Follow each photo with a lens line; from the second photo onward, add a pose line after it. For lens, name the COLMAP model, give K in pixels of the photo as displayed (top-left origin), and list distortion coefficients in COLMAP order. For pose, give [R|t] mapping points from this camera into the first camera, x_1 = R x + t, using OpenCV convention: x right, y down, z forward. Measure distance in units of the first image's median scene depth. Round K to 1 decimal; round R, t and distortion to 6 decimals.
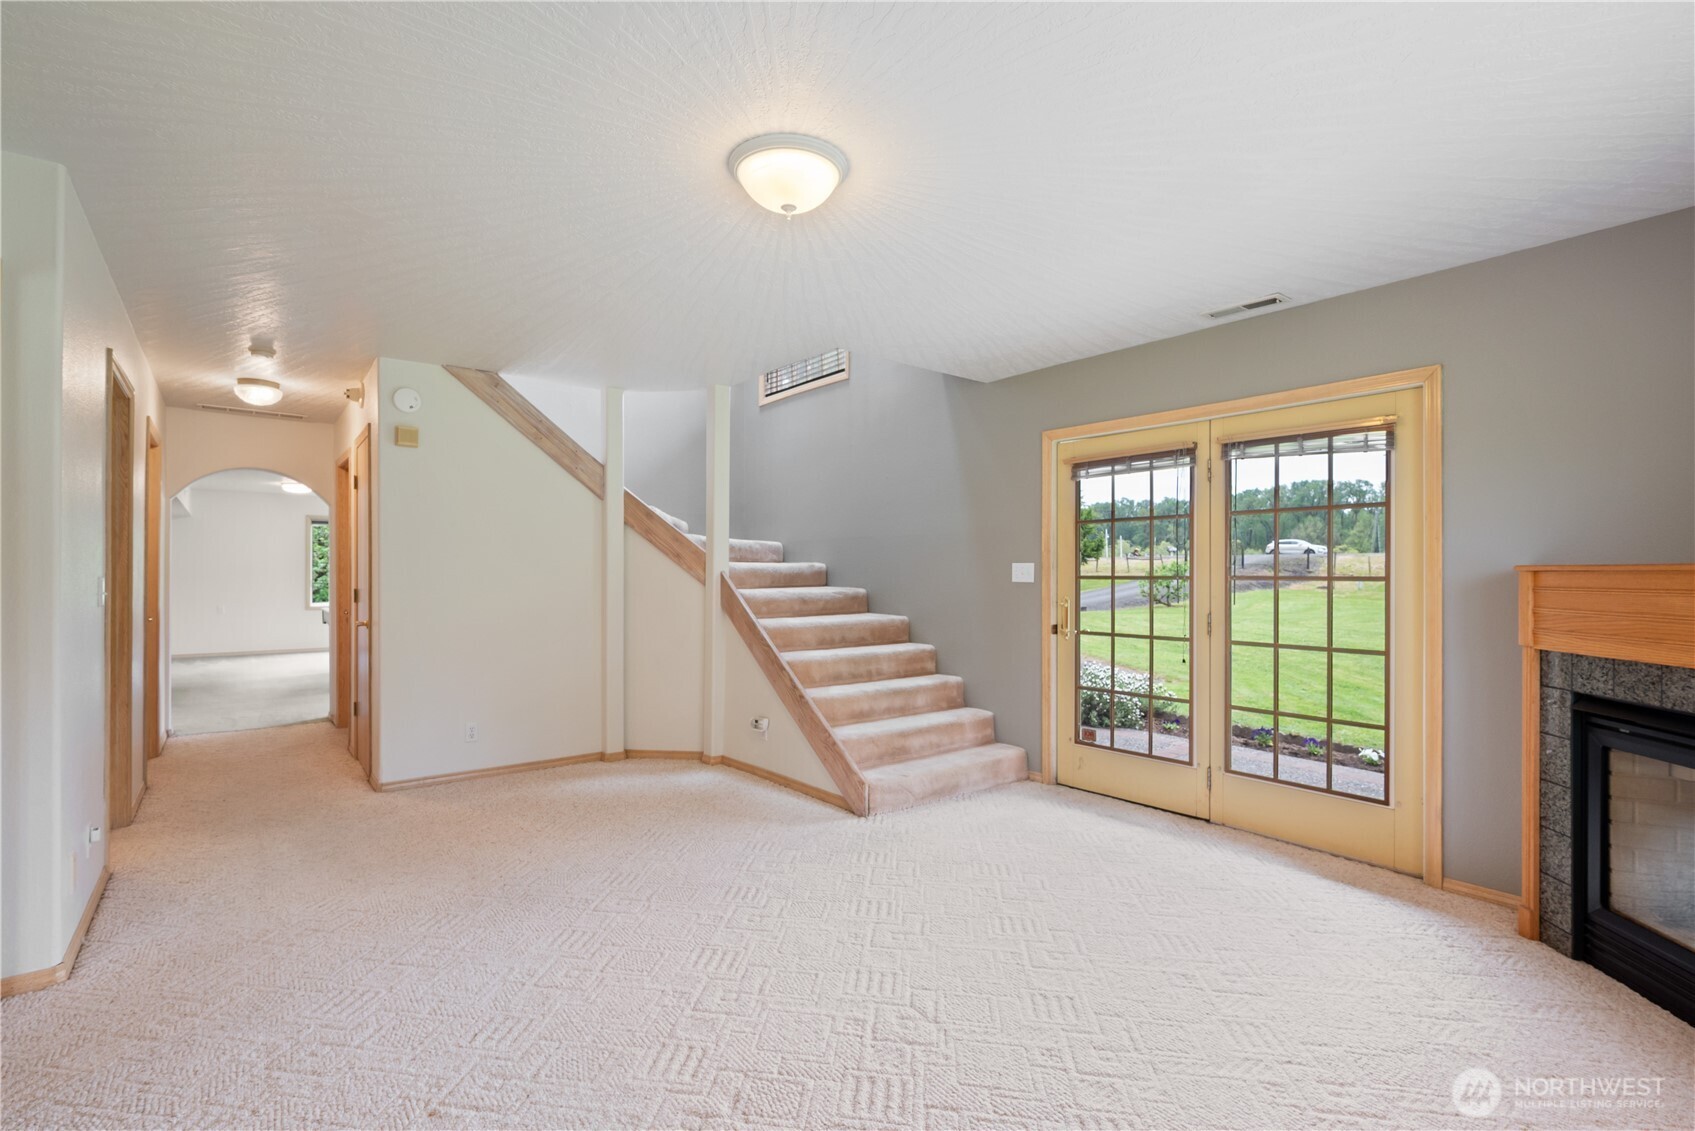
lens RADIAL K [[774.0, 0, 838.3], [0, 774.0, 573.4], [0, 0, 1]] dist [-0.002812, -0.000491]
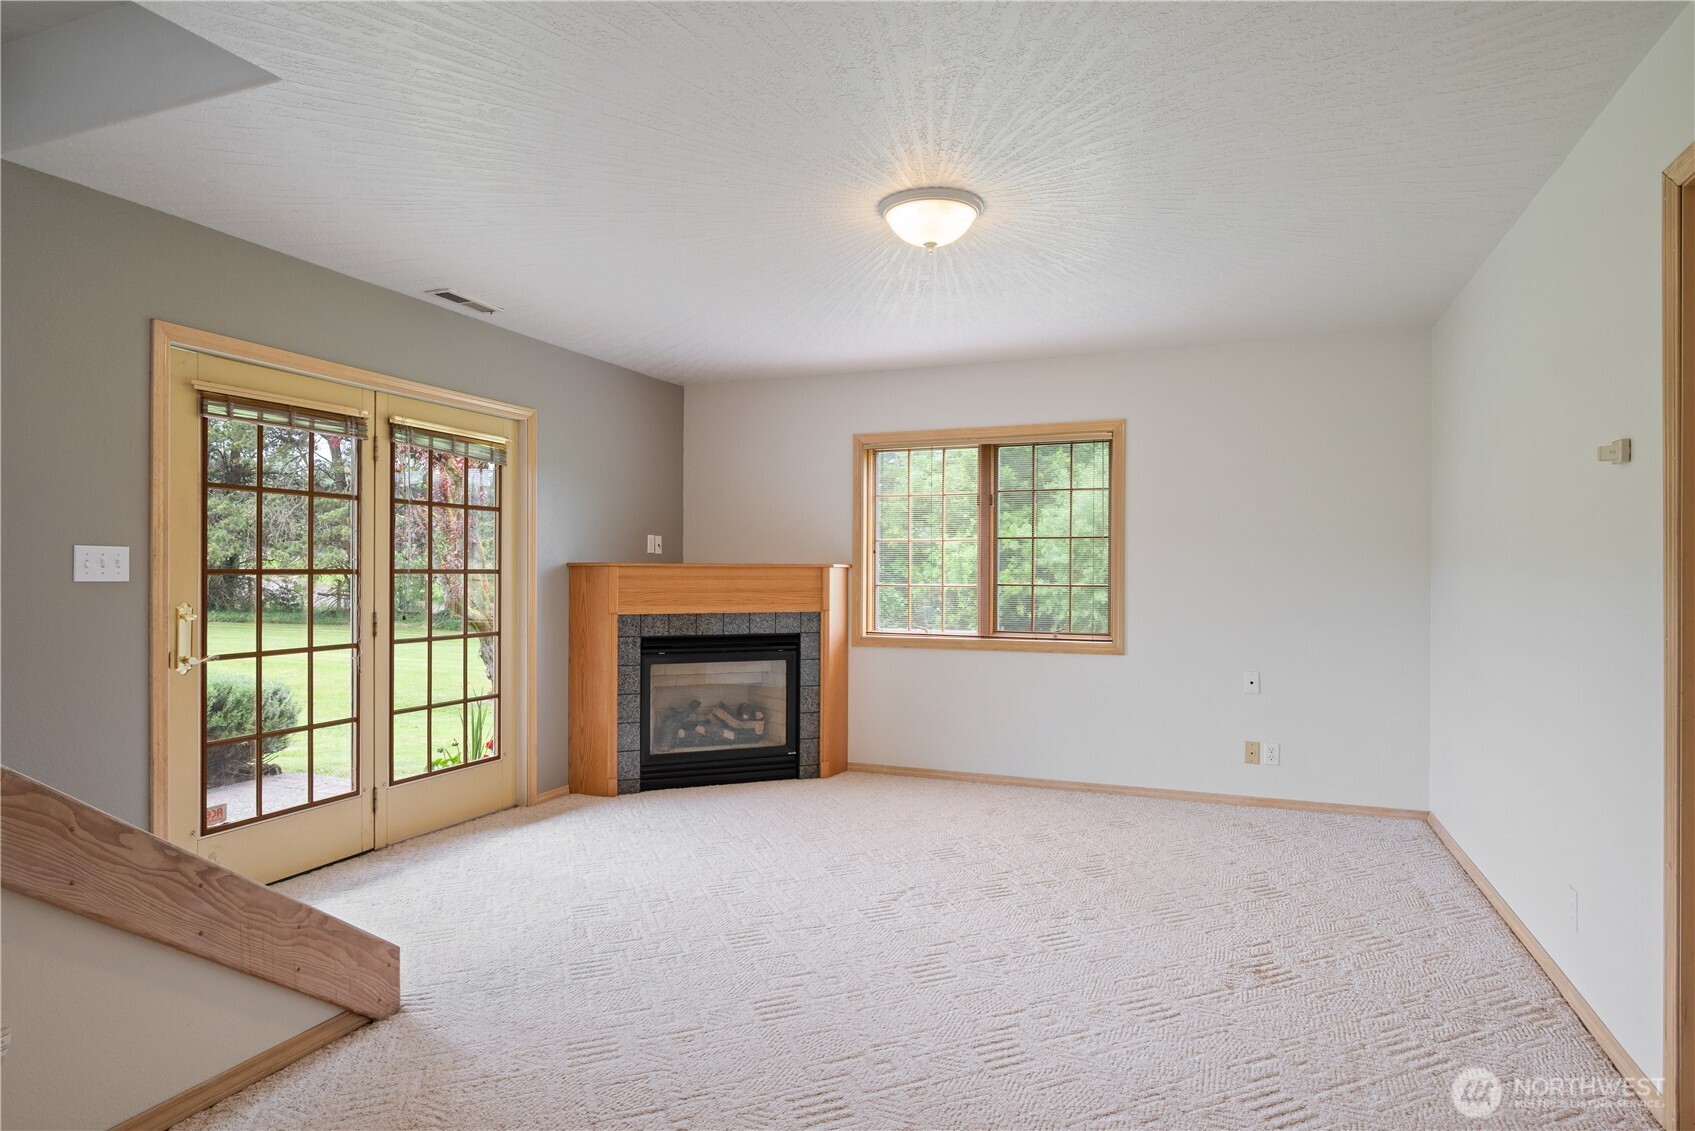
lens RADIAL K [[979.9, 0, 840.2], [0, 979.9, 562.2], [0, 0, 1]] dist [0.006823, 0.000562]
pose [[-0.499761, 0.000579, 0.866163, -0.800307], [-0.007078, 0.999964, -0.004752, -0.003396], [-0.866135, -0.008505, -0.499738, 1.179118]]
